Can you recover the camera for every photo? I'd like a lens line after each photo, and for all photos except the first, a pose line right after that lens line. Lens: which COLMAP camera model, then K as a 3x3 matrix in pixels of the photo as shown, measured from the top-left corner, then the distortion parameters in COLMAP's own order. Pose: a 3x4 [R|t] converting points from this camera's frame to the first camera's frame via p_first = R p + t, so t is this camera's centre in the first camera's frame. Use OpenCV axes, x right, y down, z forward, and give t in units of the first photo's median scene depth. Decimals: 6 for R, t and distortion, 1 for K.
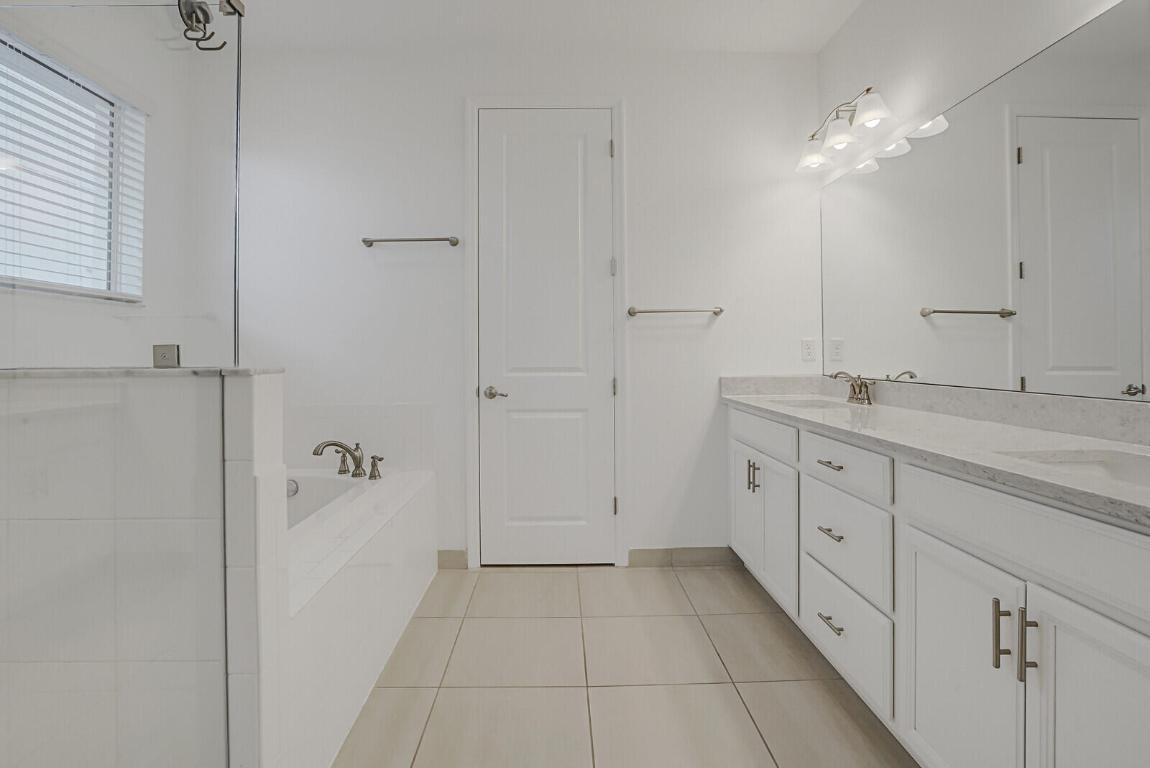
lens RADIAL K [[546.2, 0, 562.5], [0, 546.2, 375.1], [0, 0, 1]] dist [-0.065015, 0.024421]
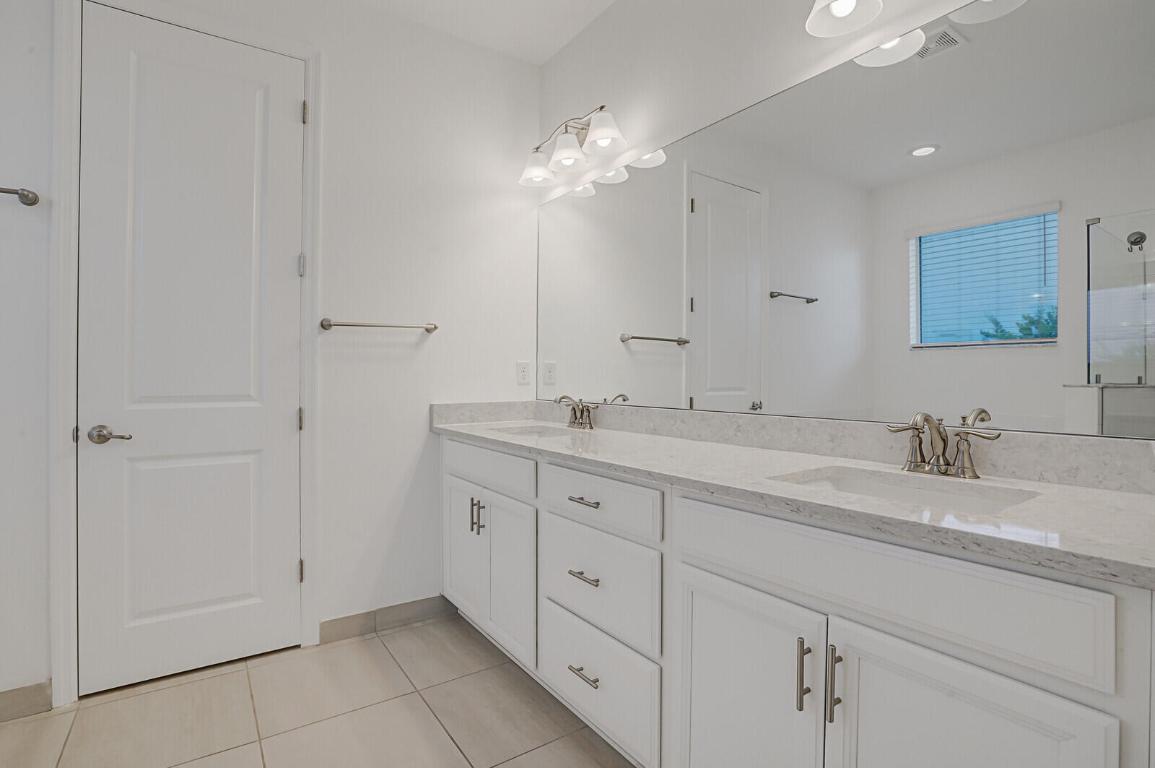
lens RADIAL K [[548.6, 0, 565.0], [0, 548.6, 375.1], [0, 0, 1]] dist [-0.065015, 0.024421]
pose [[0.829838, 0.004569, 0.557986, -0.026883], [0.018975, 0.999157, -0.036401, -0.007820], [-0.557682, 0.040795, 0.829051, 0.182913]]
